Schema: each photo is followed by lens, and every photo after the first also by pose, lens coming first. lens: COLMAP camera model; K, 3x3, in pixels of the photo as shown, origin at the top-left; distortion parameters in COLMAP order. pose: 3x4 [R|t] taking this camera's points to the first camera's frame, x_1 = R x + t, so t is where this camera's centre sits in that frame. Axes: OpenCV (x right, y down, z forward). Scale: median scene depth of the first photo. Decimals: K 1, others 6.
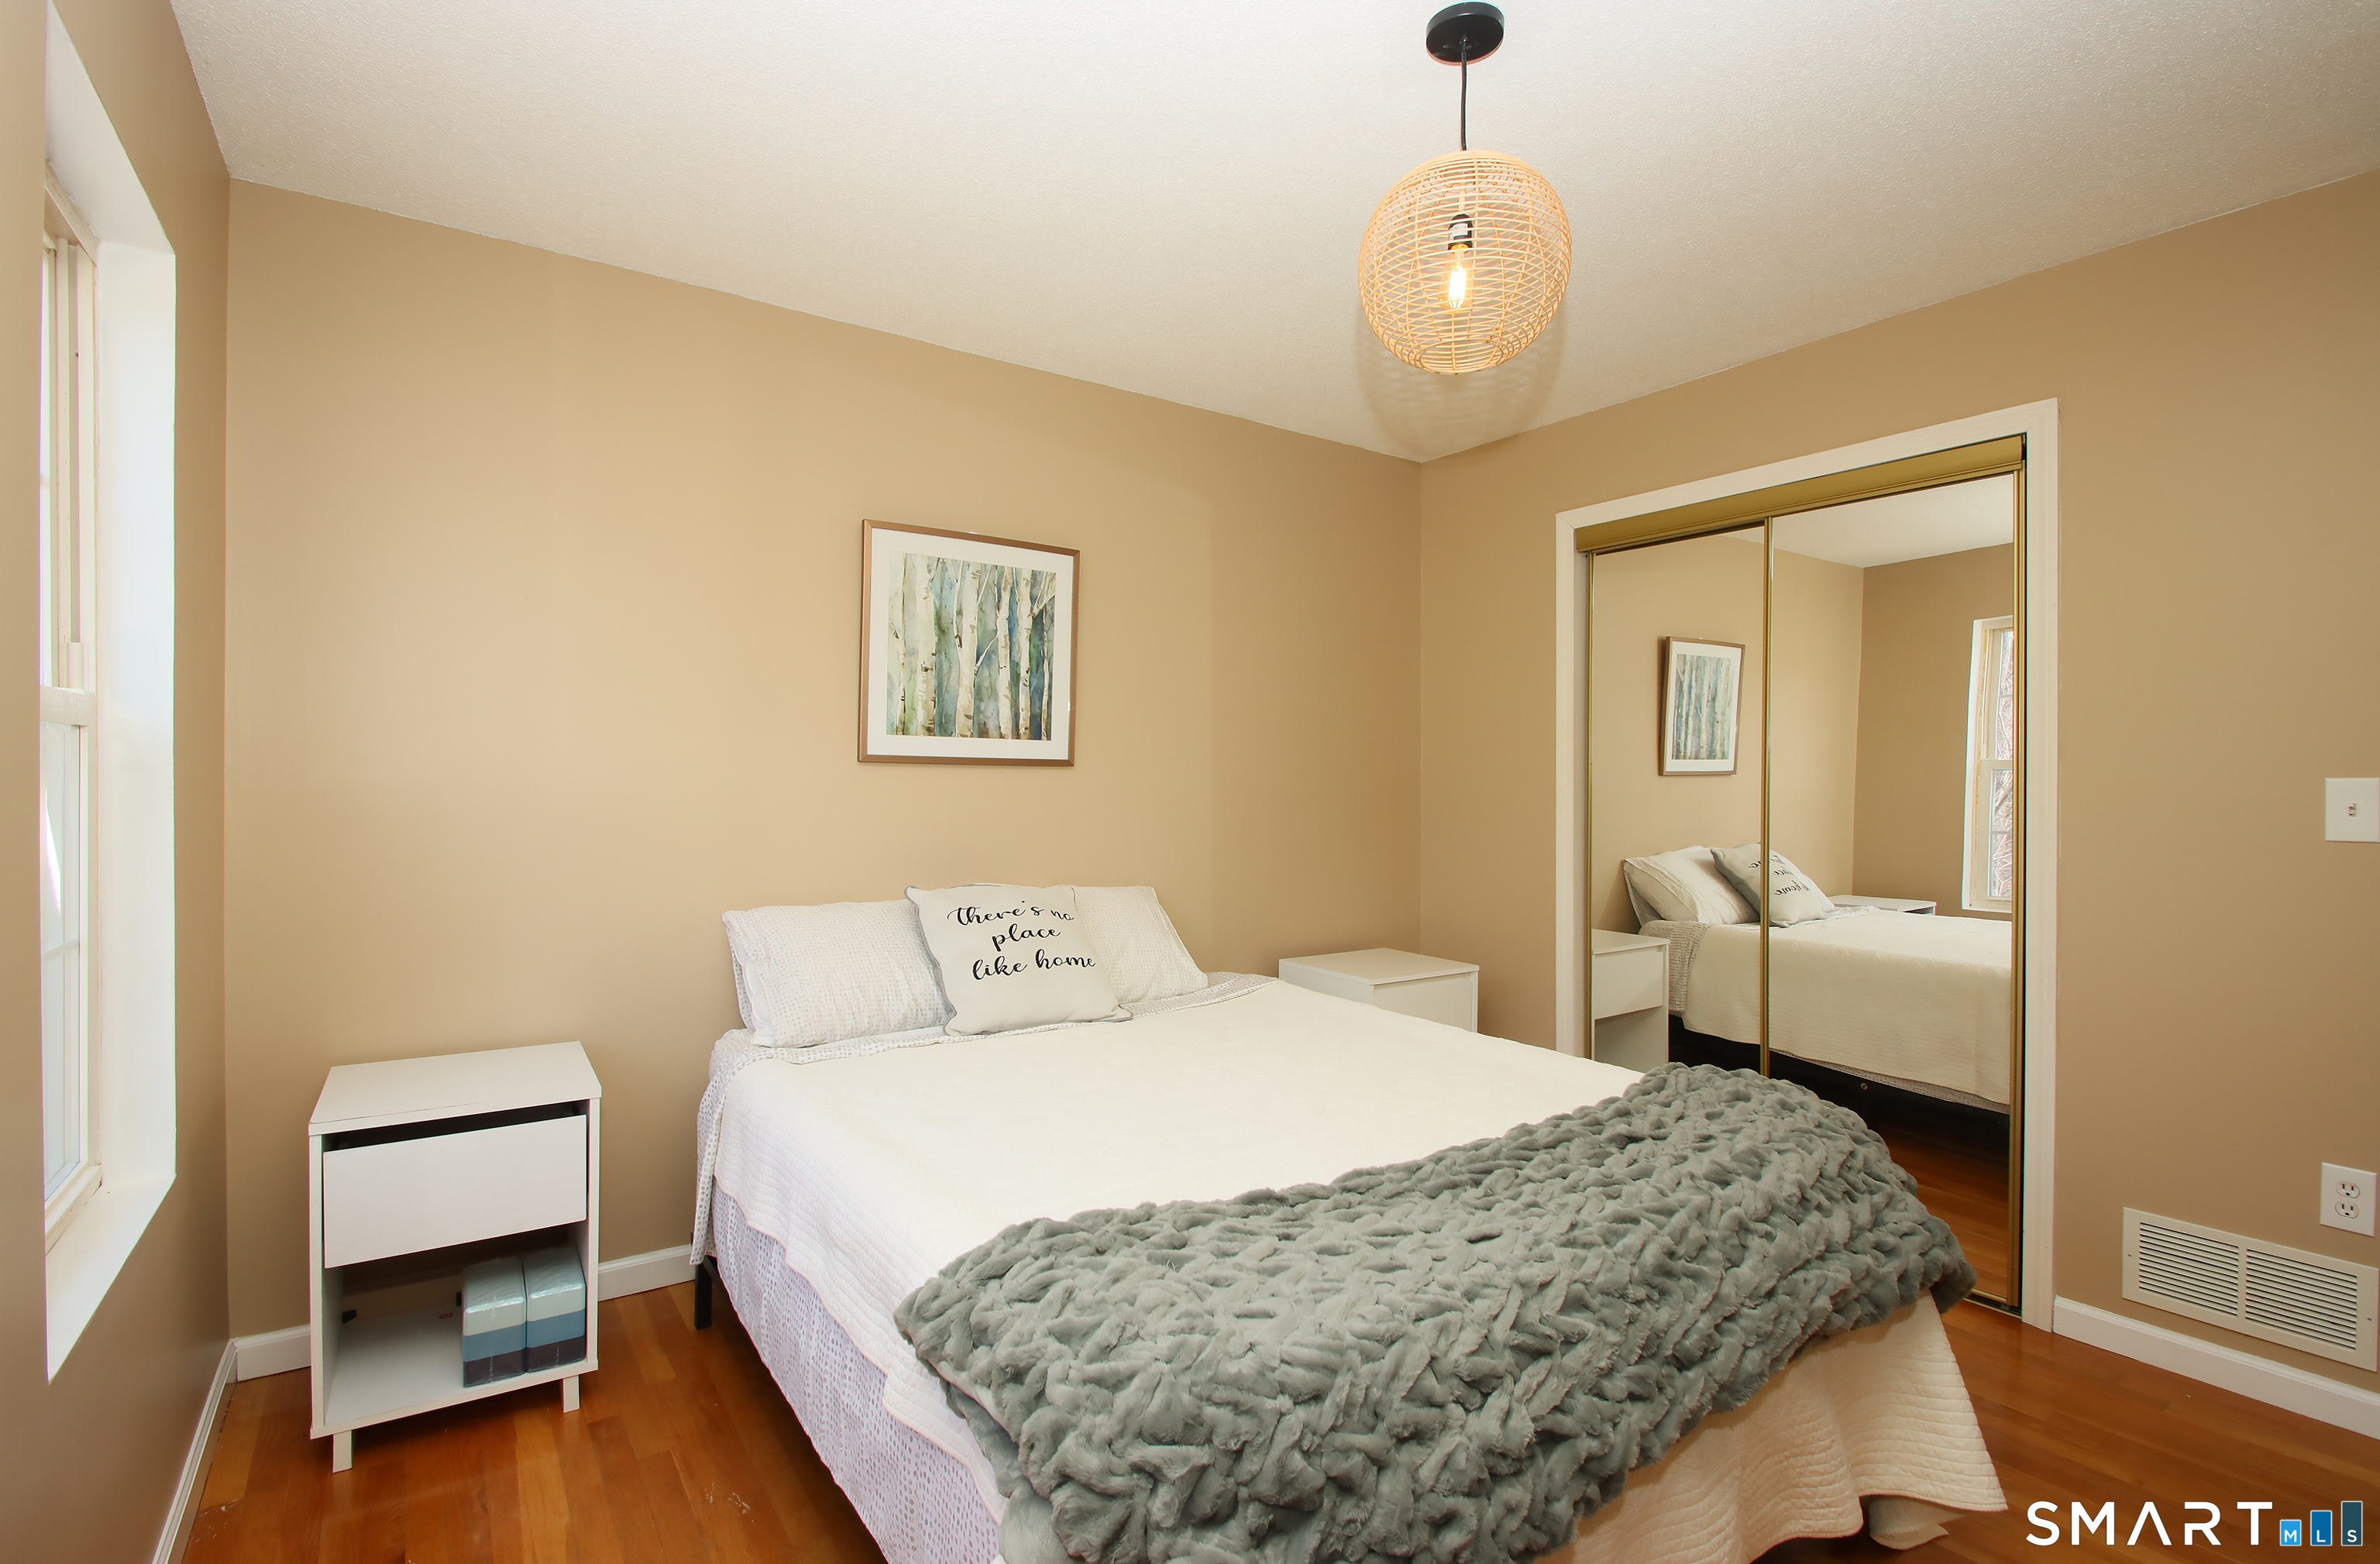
lens RADIAL K [[1103.9, 0, 1179.0], [0, 1103.9, 770.5], [0, 0, 1]] dist [-0.000199, -0.000147]
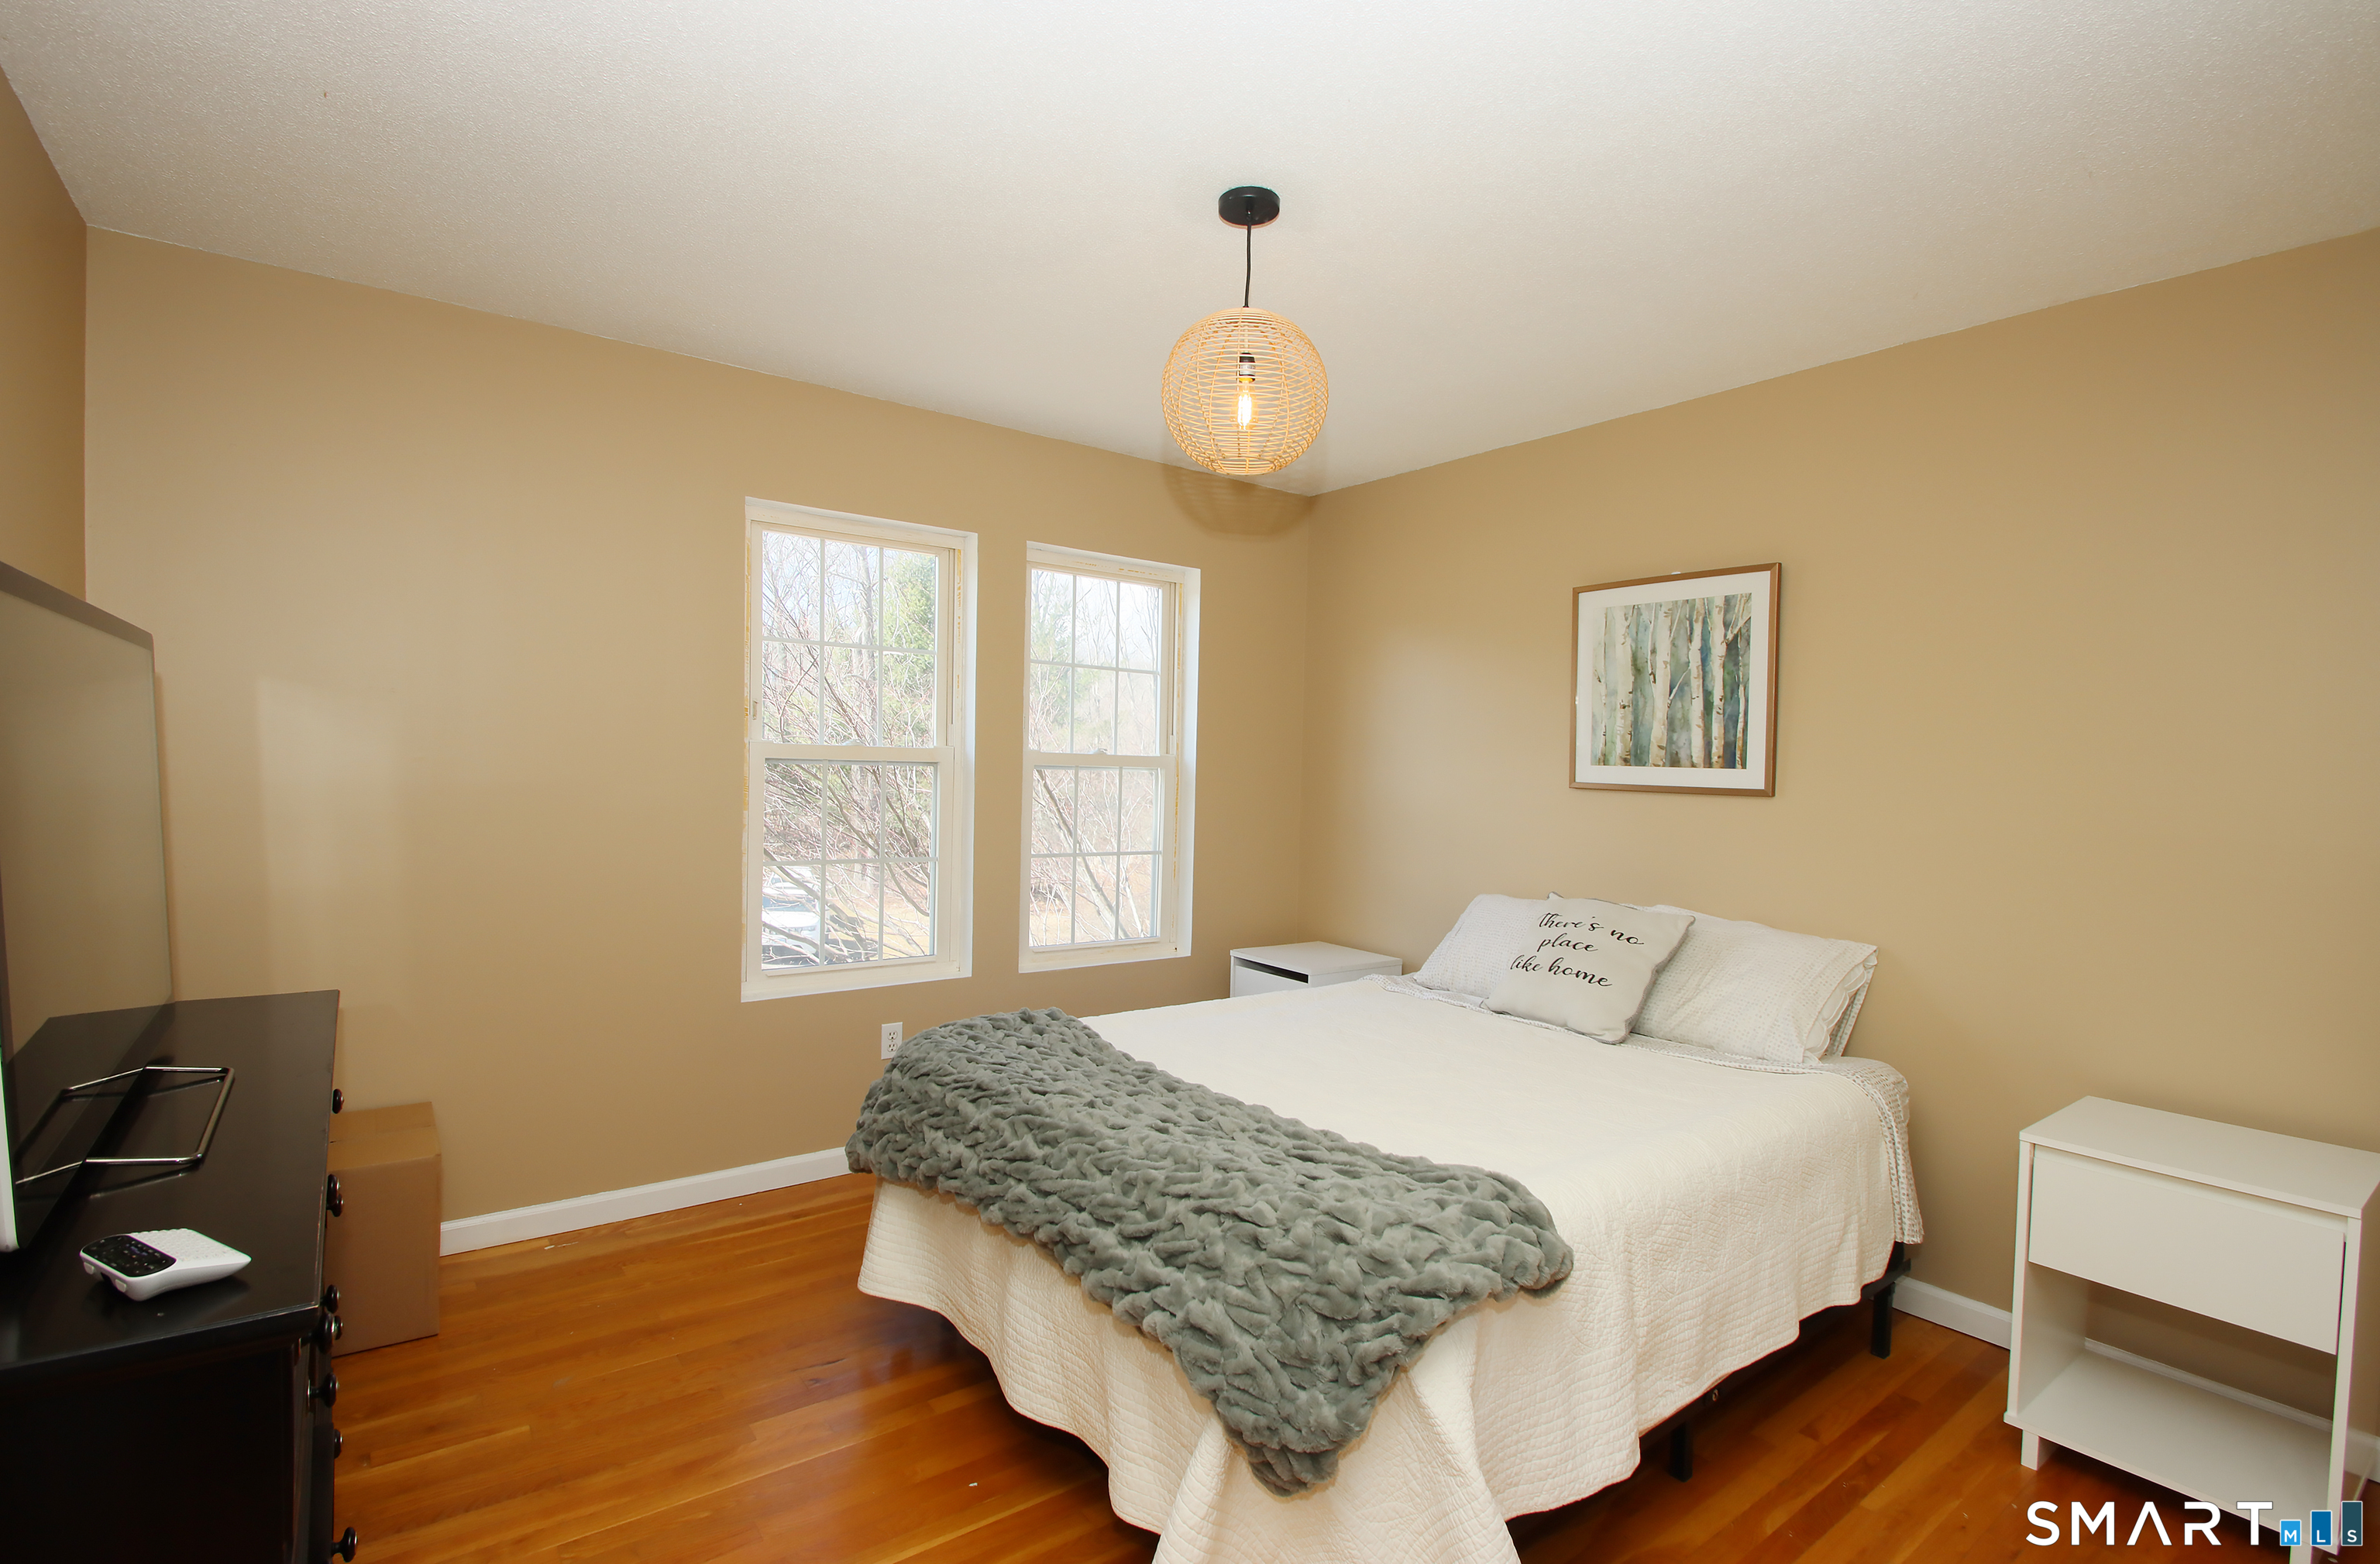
lens RADIAL K [[1103.9, 0, 1179.0], [0, 1103.9, 770.5], [0, 0, 1]] dist [-0.000199, -0.000147]
pose [[0.046917, -0.003654, -0.998892, 0.836309], [-0.018570, 0.999817, -0.004530, -0.012750], [0.998726, 0.018762, 0.046840, 0.477906]]
